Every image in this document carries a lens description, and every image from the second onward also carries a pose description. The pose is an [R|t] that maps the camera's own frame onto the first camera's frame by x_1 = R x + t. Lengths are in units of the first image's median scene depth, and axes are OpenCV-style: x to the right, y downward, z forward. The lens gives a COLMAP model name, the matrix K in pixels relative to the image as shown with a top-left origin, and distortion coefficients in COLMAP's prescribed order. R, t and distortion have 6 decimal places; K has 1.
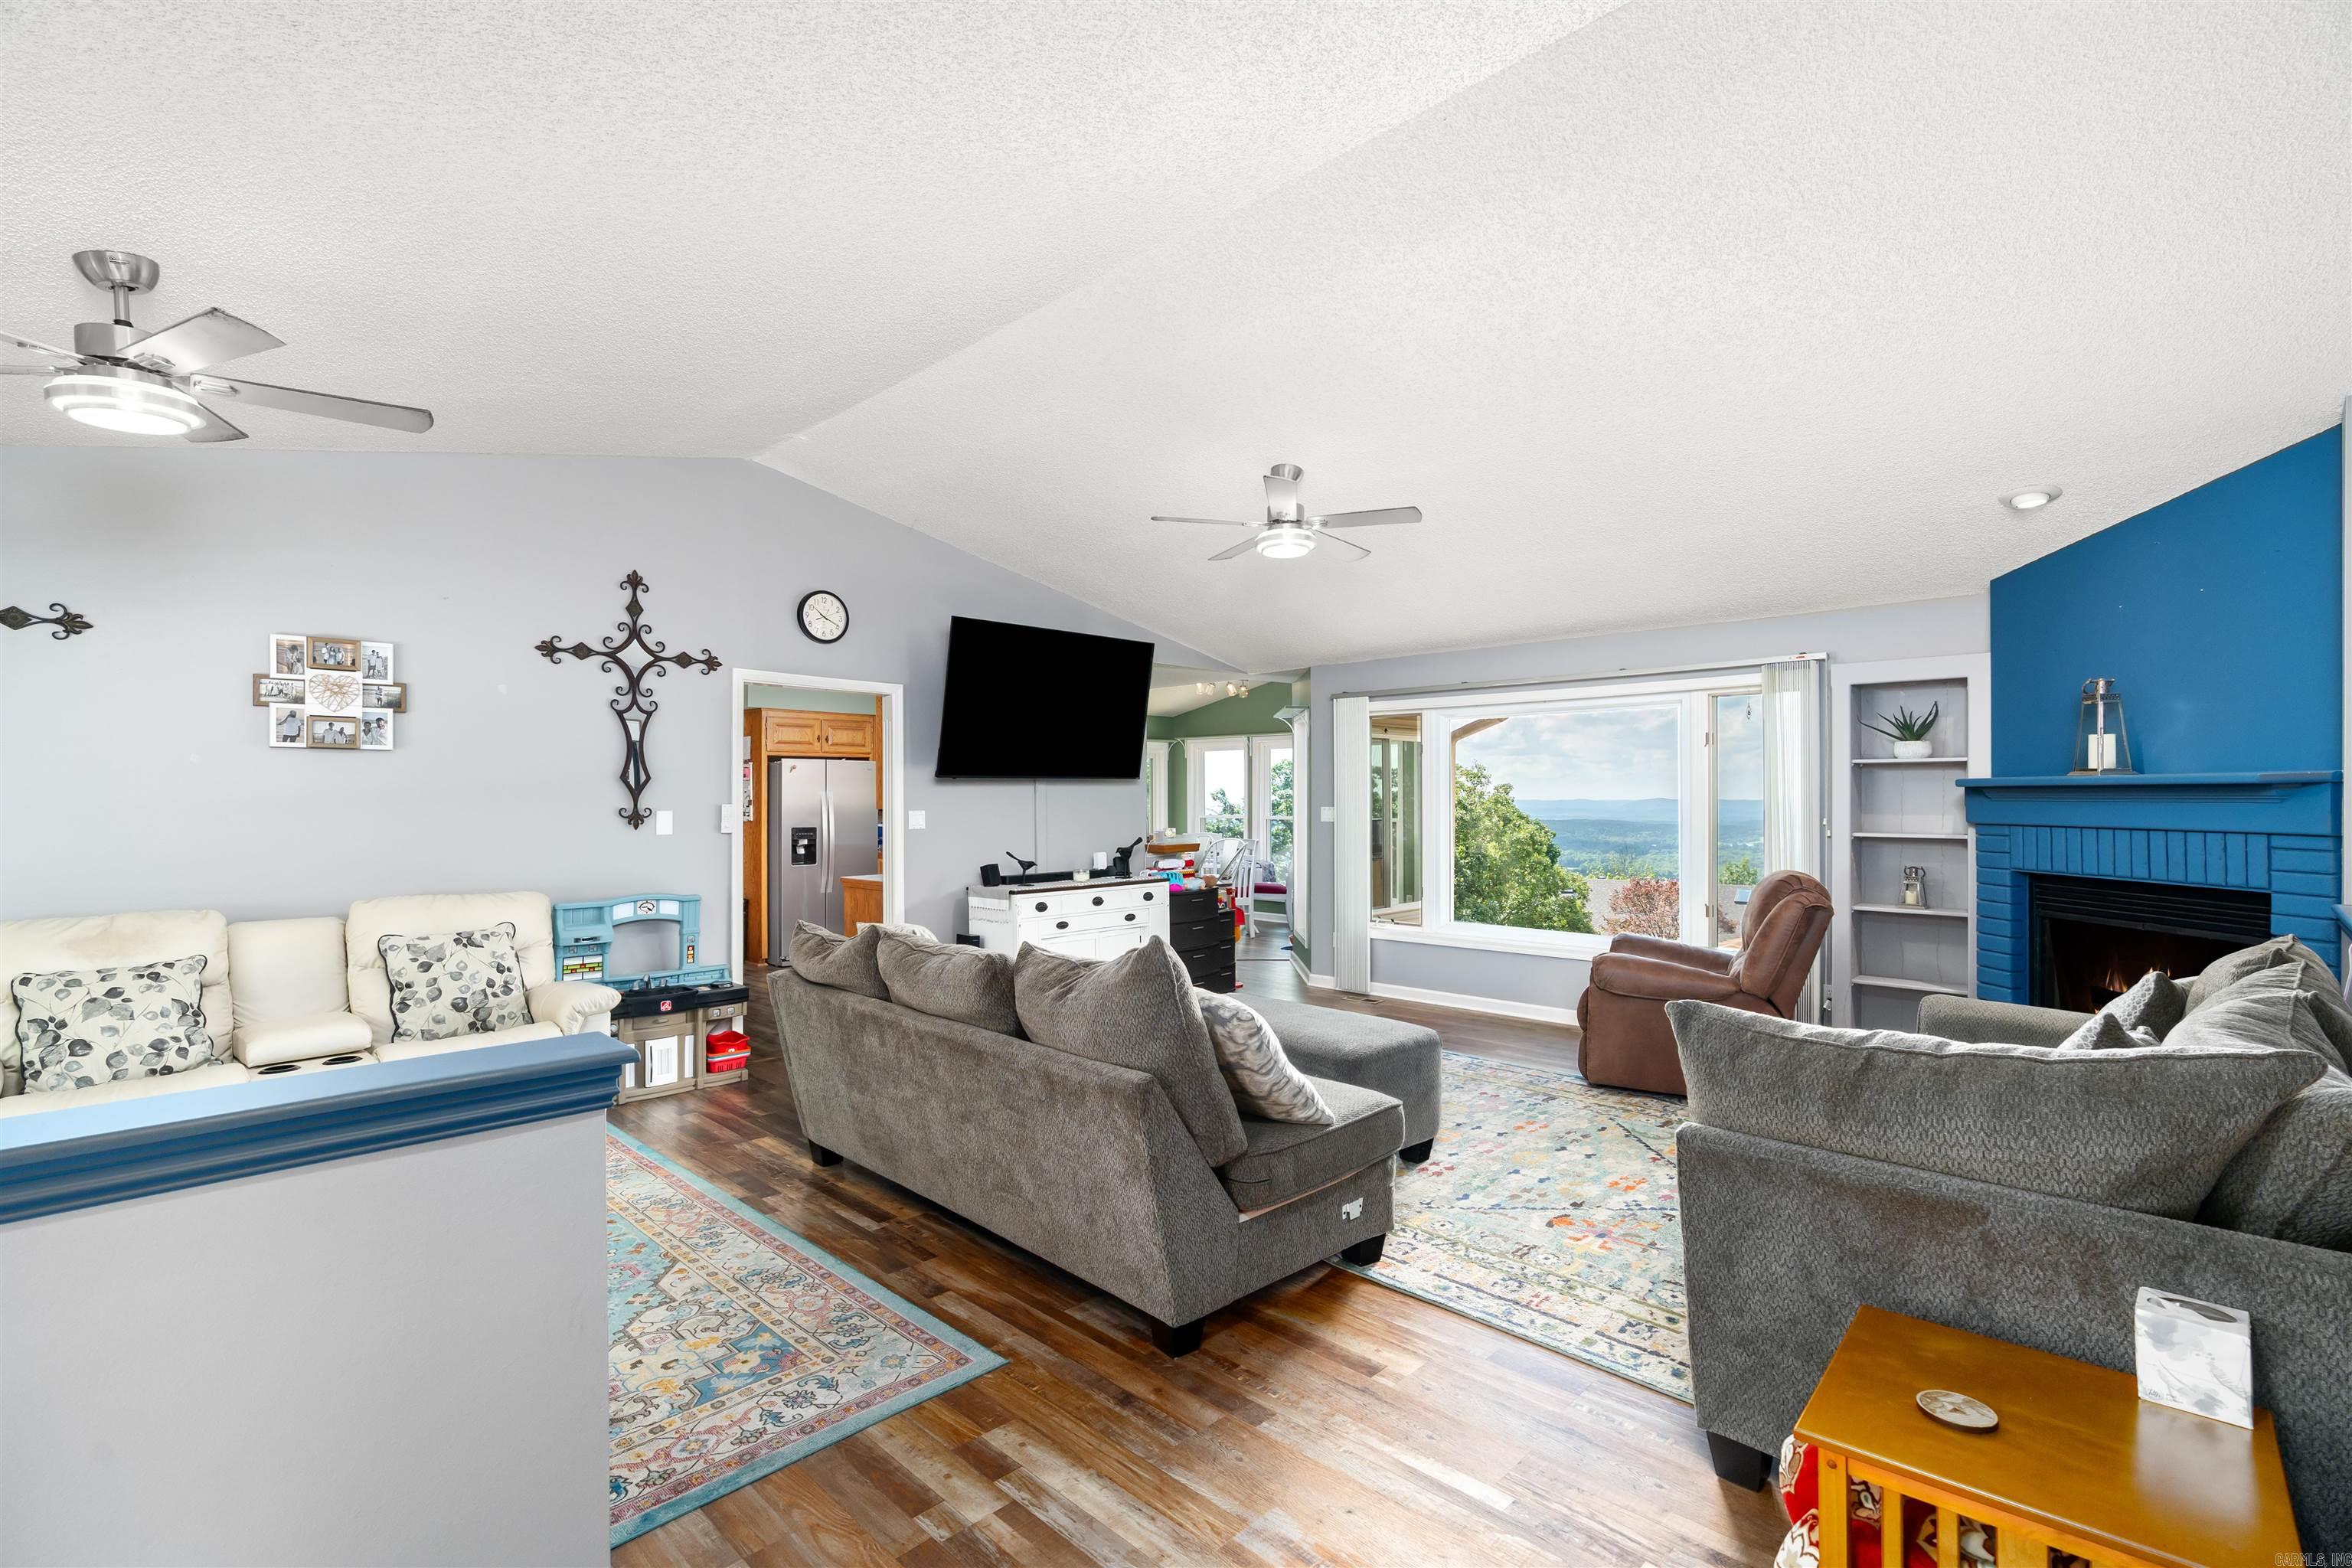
lens RADIAL K [[1081.8, 0, 1176.0], [0, 1081.8, 784.0], [0, 0, 1]] dist [0.001316, 0.000605]
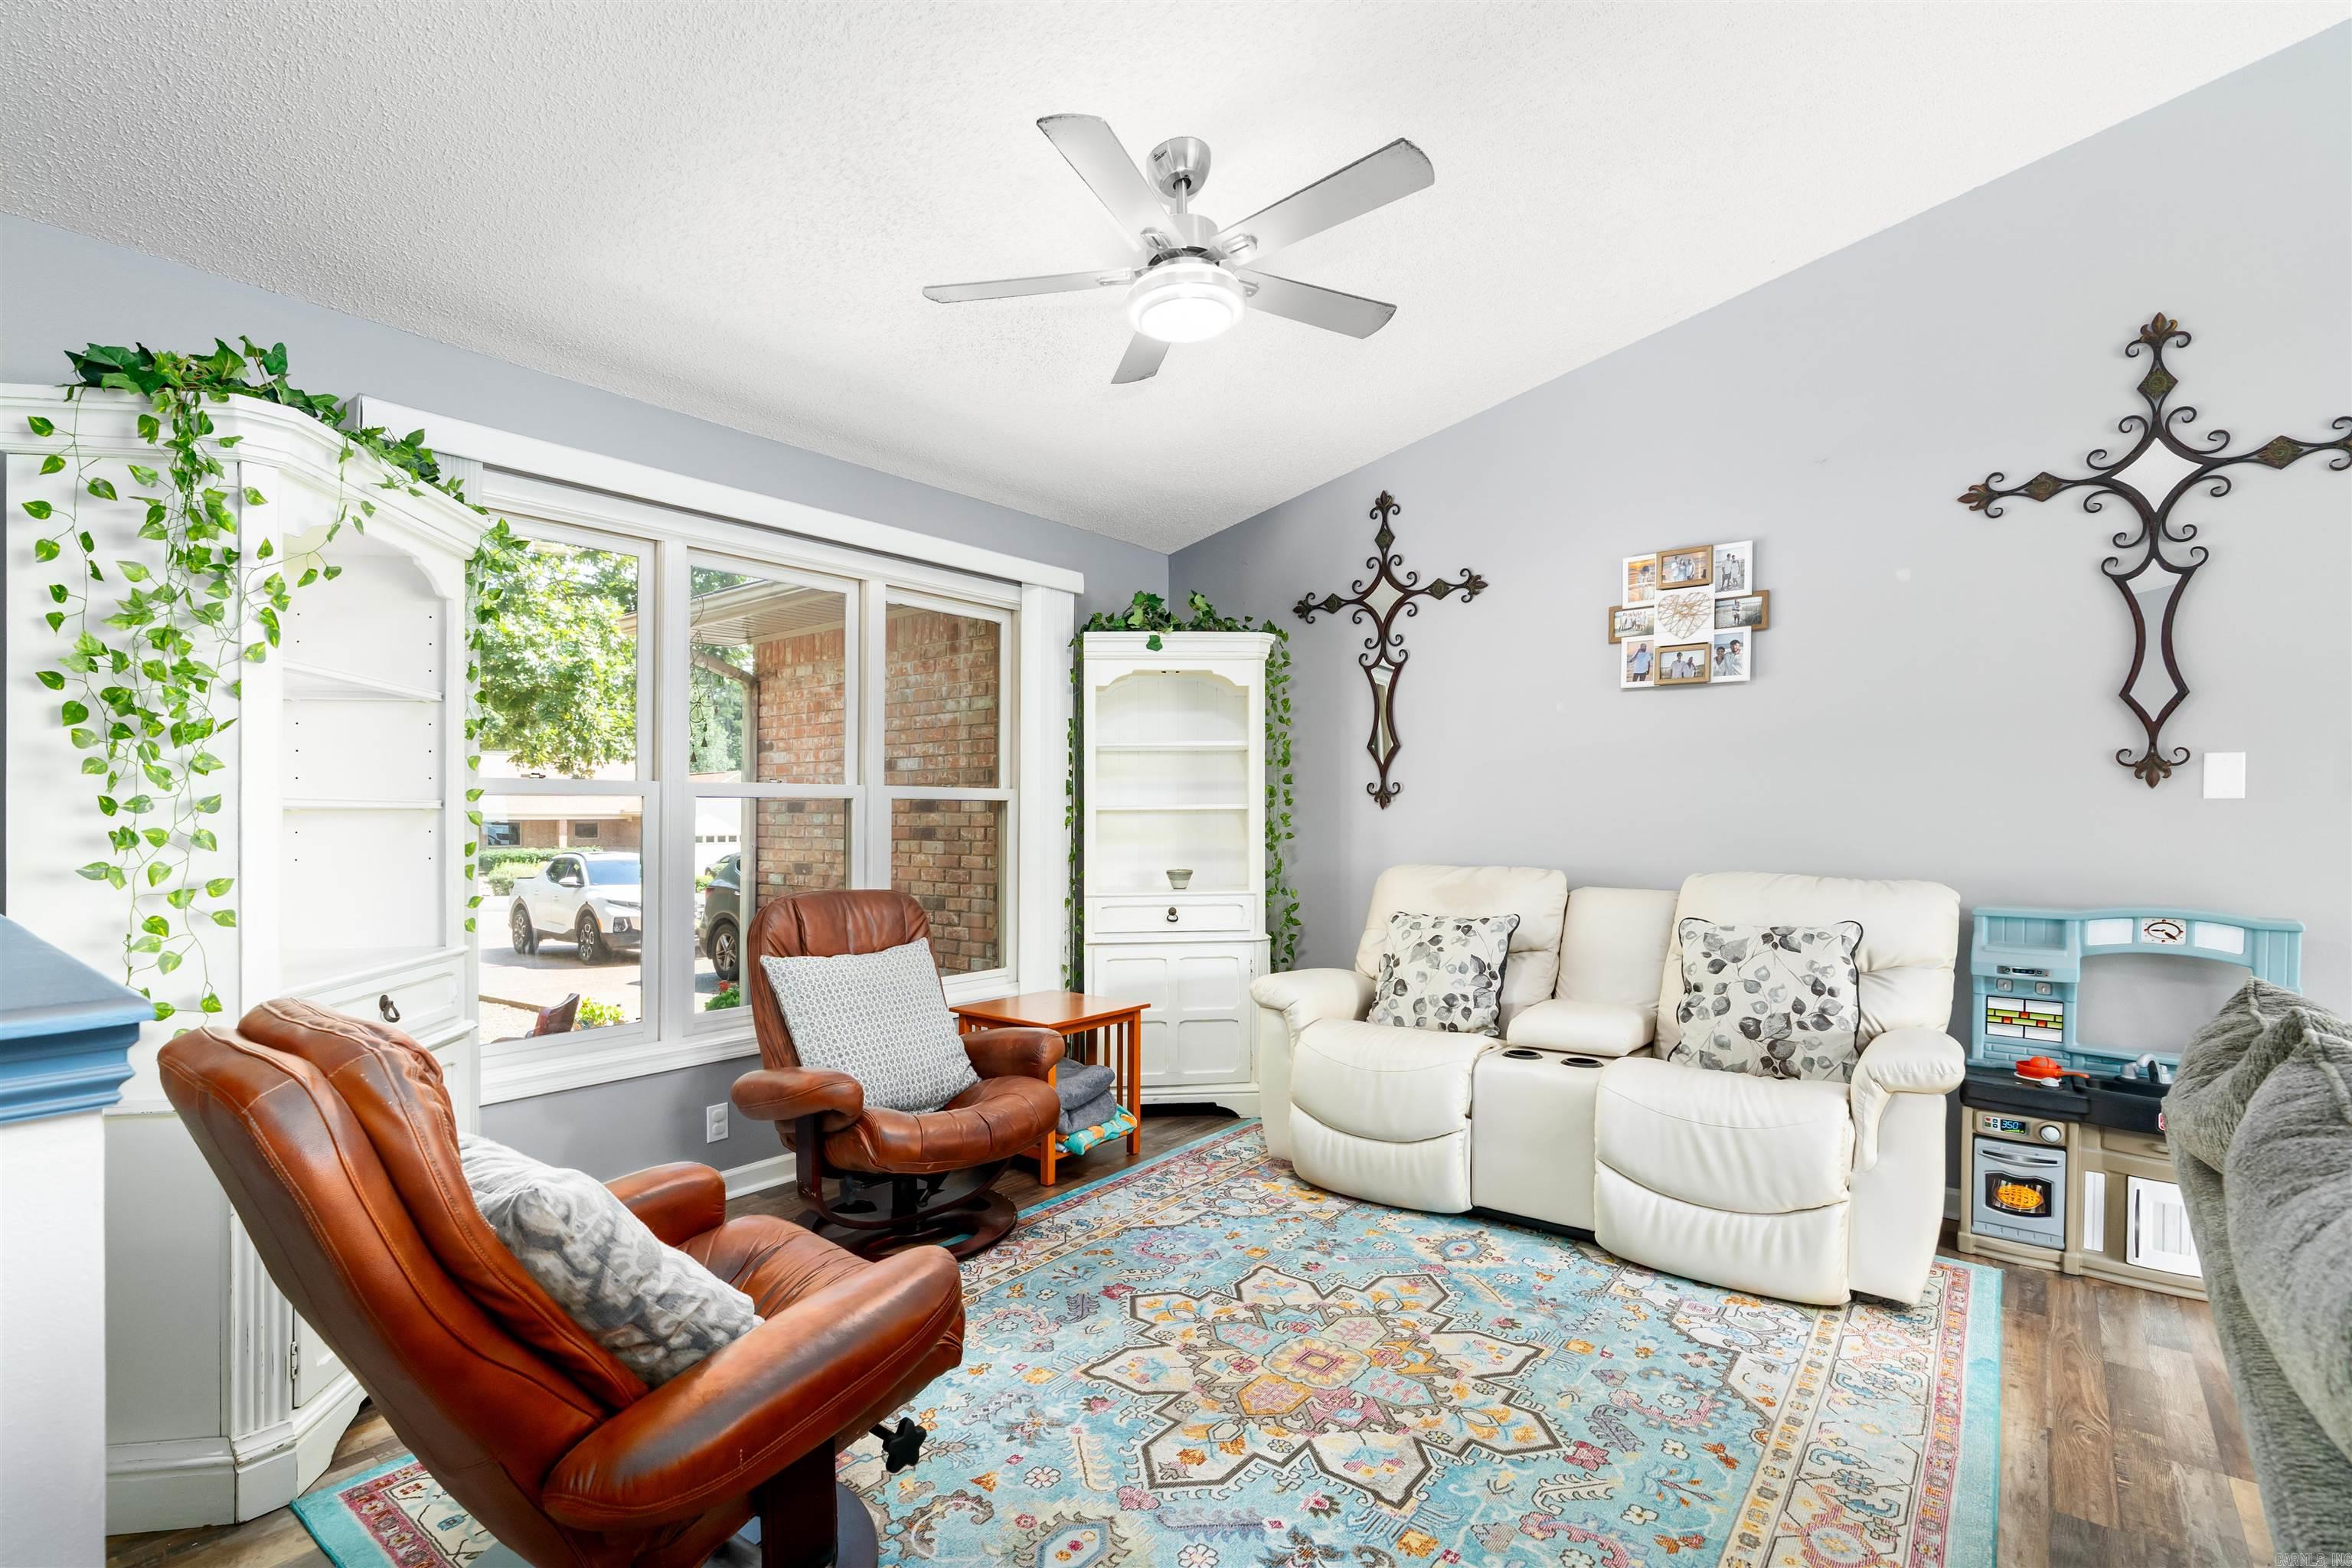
lens RADIAL K [[1091.5, 0, 1177.8], [0, 1091.5, 823.6], [0, 0, 1]] dist [-0.001075, -0.000217]
pose [[0.109517, 0.010269, -0.993932, -0.006513], [0.009365, 0.999892, 0.011363, 0.058881], [0.993941, -0.010553, 0.109409, 0.538772]]
